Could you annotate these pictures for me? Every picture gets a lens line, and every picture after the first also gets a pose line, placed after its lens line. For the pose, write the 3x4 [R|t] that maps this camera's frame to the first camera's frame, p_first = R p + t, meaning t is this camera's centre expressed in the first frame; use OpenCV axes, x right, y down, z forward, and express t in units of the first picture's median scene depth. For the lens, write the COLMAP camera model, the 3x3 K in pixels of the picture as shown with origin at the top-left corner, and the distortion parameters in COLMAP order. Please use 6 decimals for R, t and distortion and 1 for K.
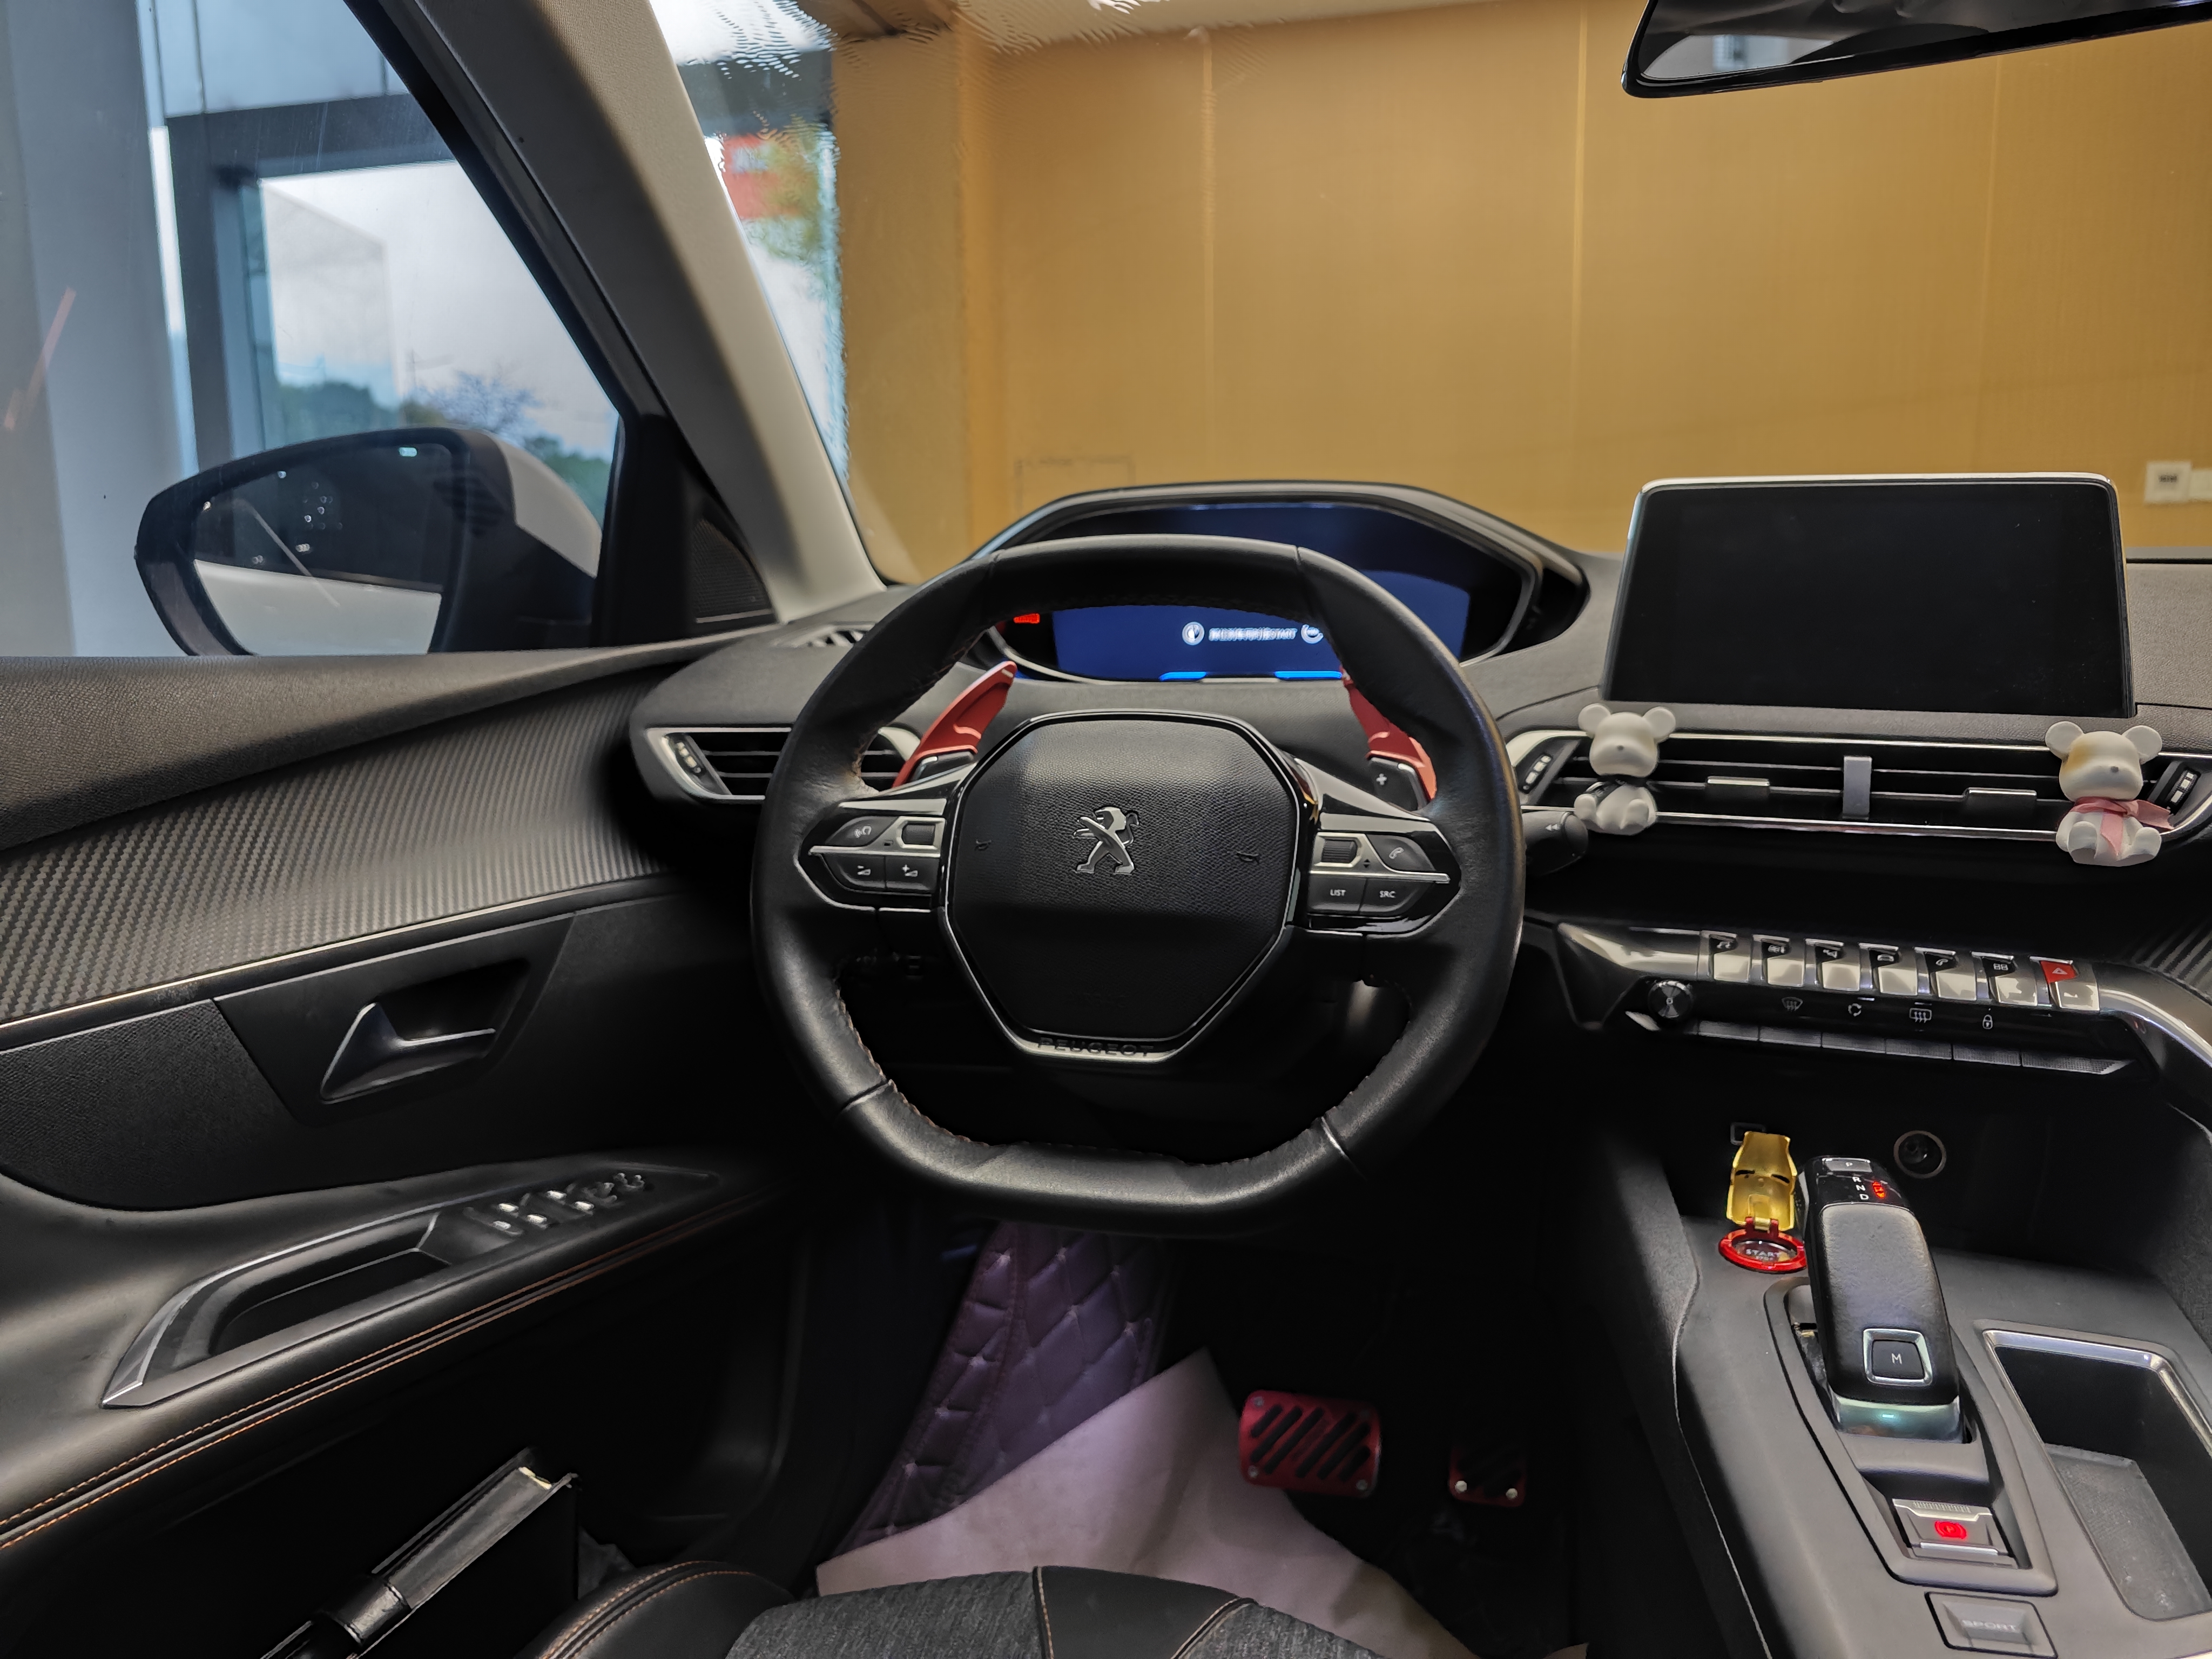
lens RADIAL K [[1507.9, 0, 1125.4], [0, 1507.9, 810.6], [0, 0, 1]] dist [0.030613, -0.034470]
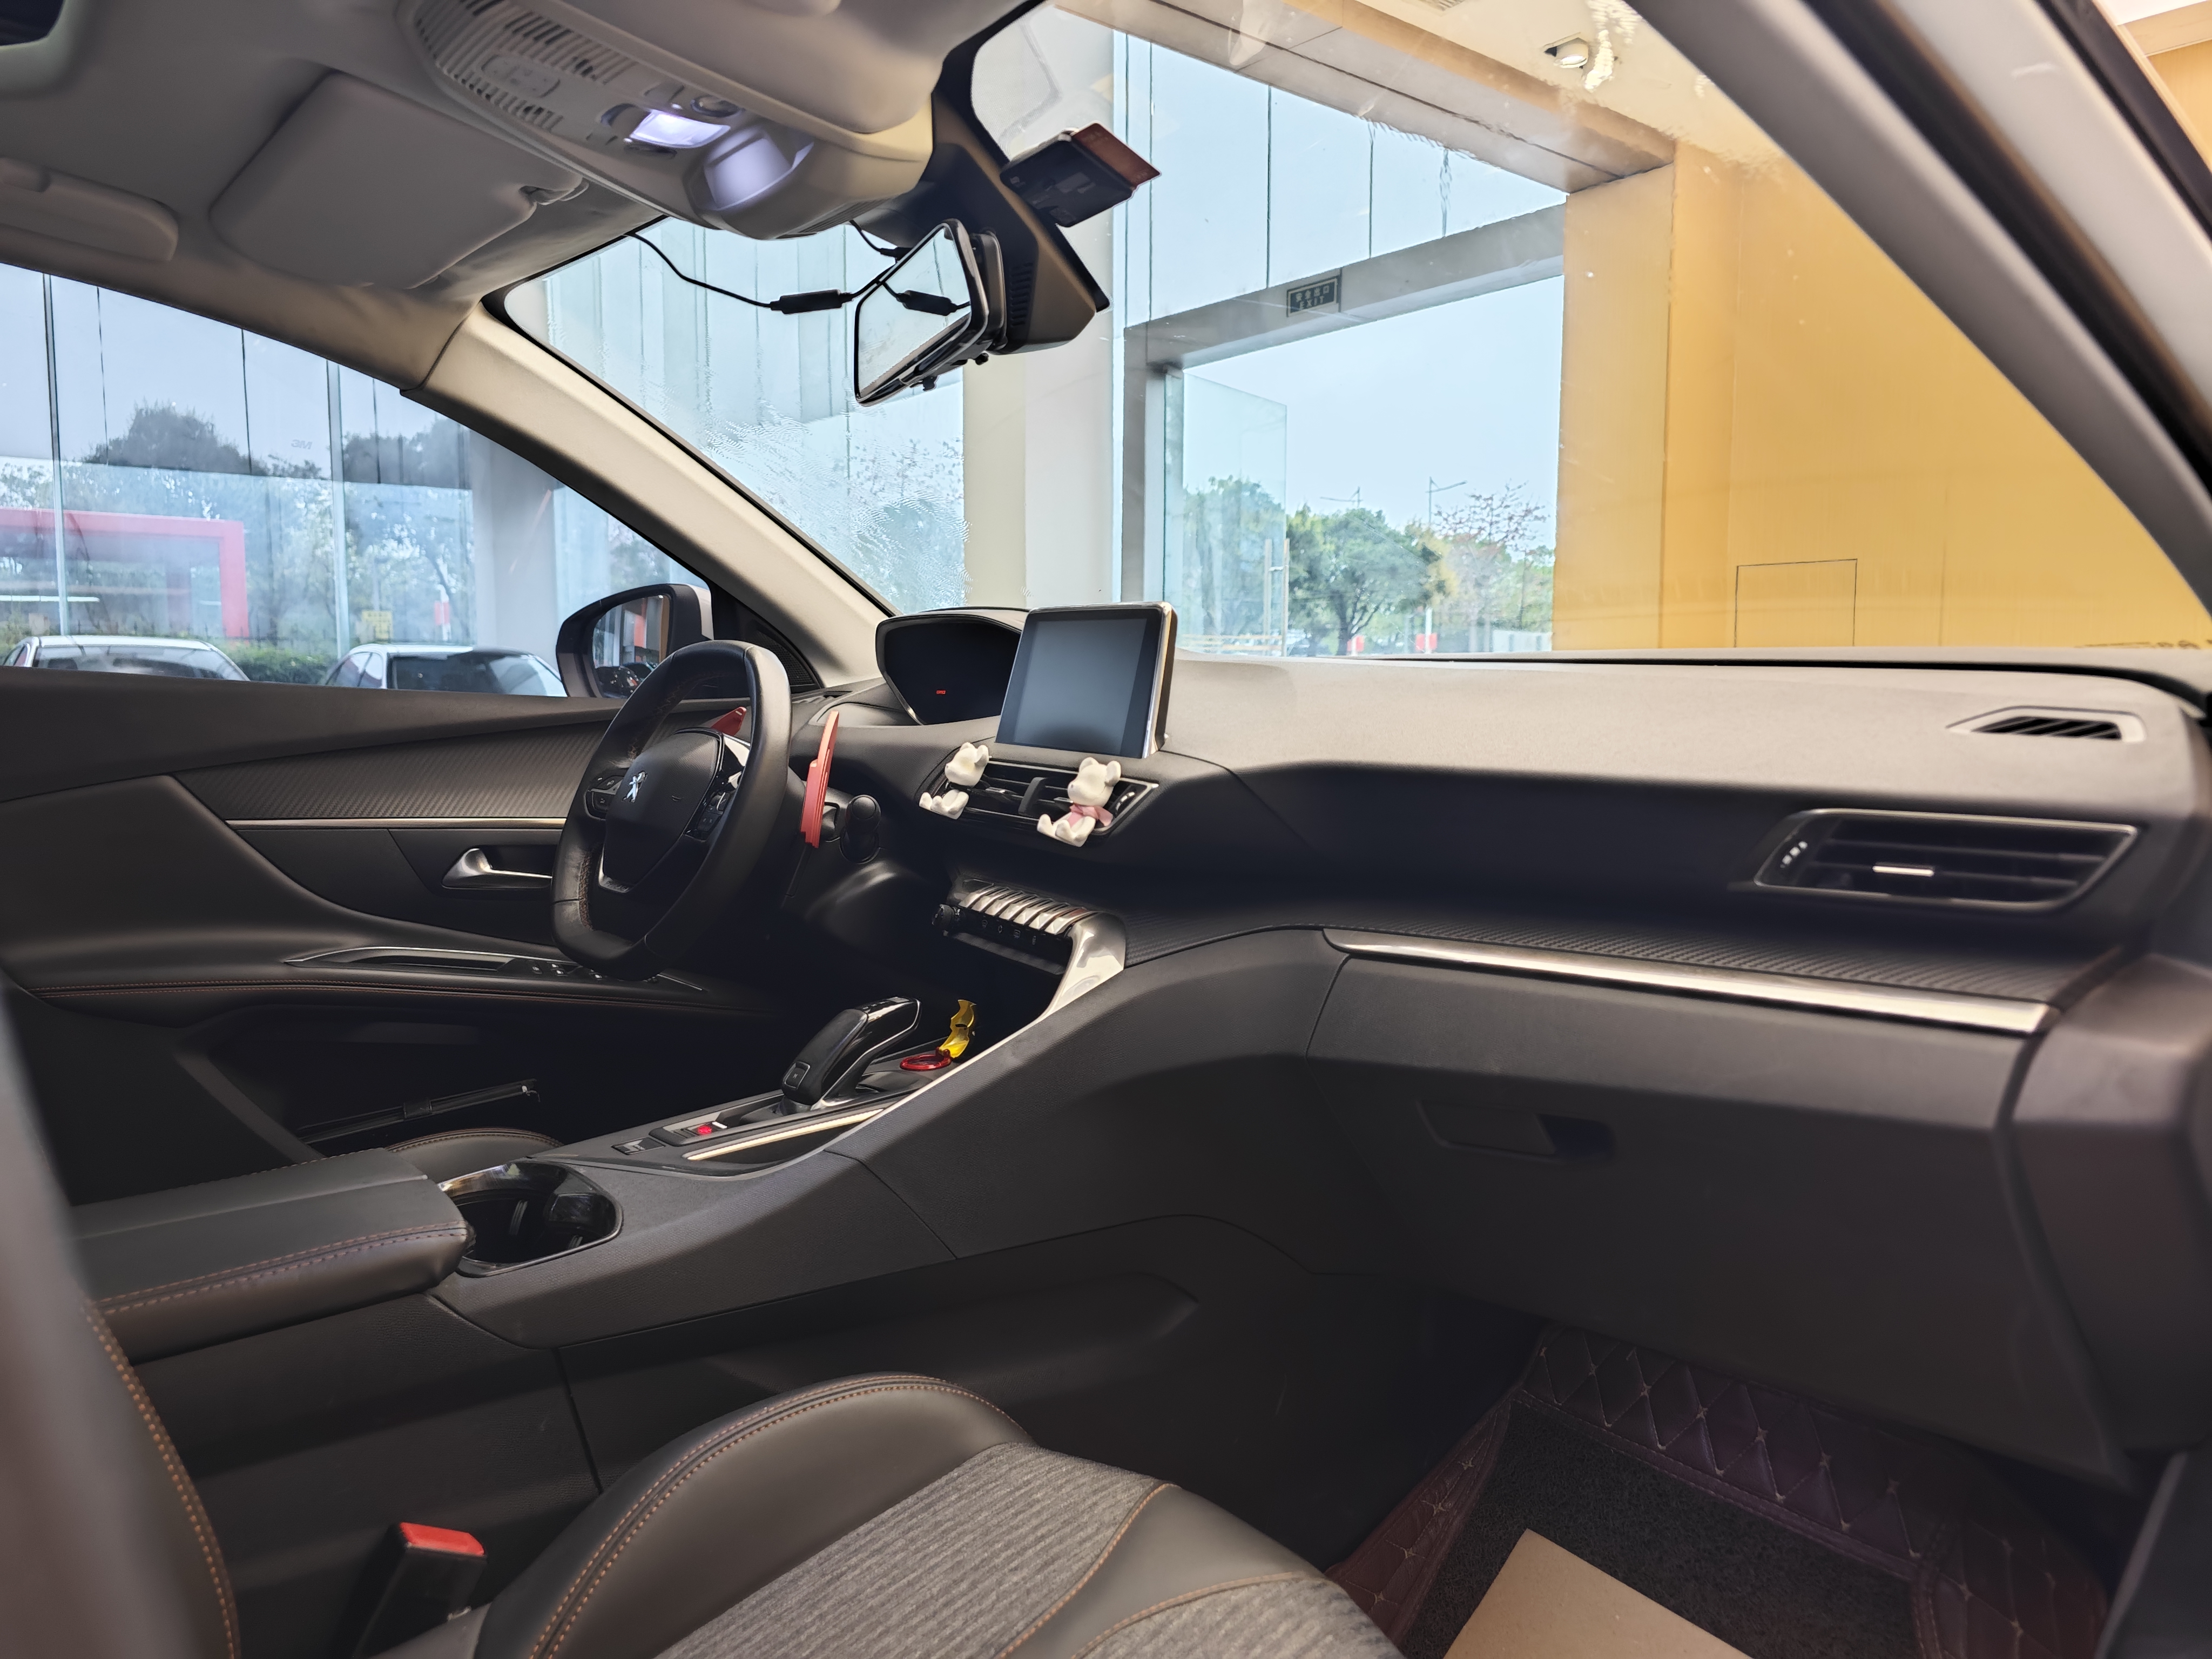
lens RADIAL K [[1507.9, 0, 1088.2], [0, 1507.9, 813.0], [0, 0, 1]] dist [0.030613, -0.034470]
pose [[0.780855, 0.065129, -0.621308, 1.592829], [-0.105849, 0.993964, -0.028836, 0.044579], [0.615679, 0.088281, 0.783036, -0.225852]]
